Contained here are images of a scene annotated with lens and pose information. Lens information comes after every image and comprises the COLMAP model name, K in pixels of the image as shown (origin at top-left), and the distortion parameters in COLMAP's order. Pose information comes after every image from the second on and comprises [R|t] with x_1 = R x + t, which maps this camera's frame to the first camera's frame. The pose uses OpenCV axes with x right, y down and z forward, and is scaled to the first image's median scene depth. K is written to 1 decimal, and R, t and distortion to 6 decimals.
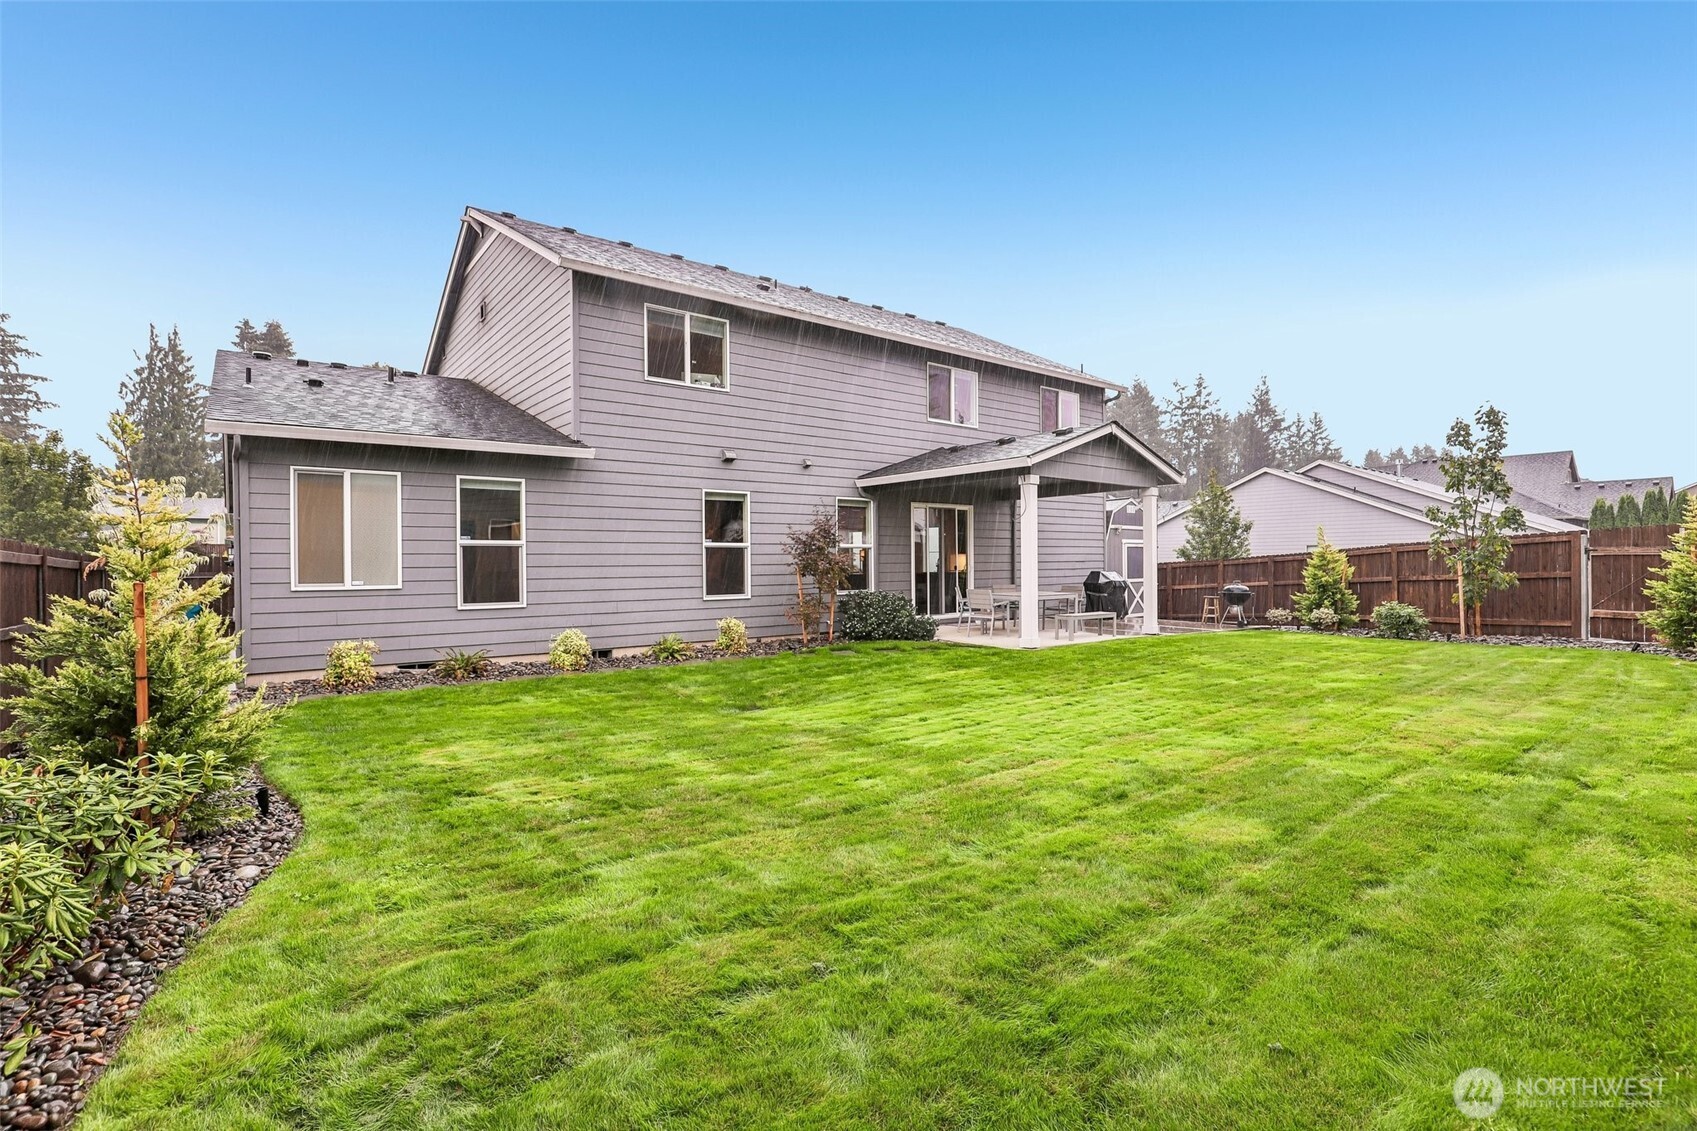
lens RADIAL K [[796.2, 0, 843.3], [0, 796.2, 573.5], [0, 0, 1]] dist [-0.032946, 0.003375]
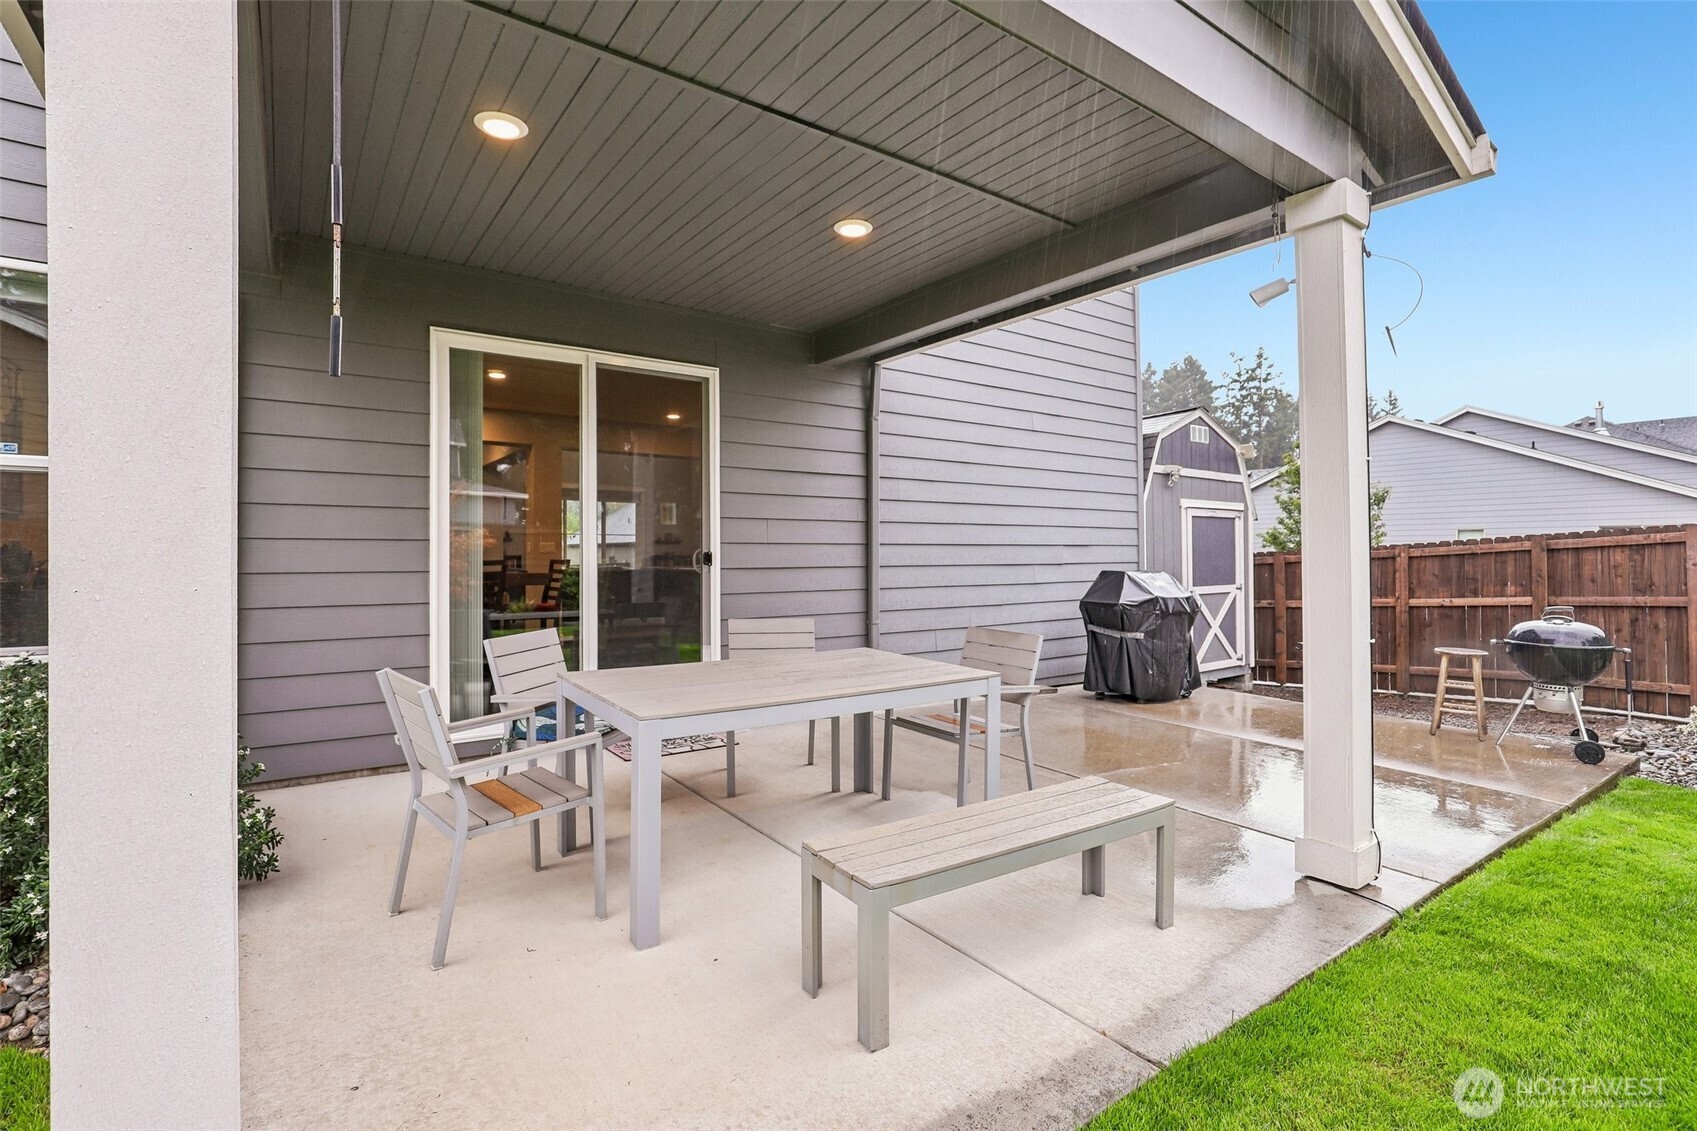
lens RADIAL K [[796.2, 0, 847.6], [0, 796.2, 552.5], [0, 0, 1]] dist [-0.032946, 0.003375]
pose [[0.998806, 0.004702, -0.048618, 0.123441], [-0.005589, 0.999820, -0.018113, -0.002439], [0.048524, 0.018363, 0.998653, 0.362121]]
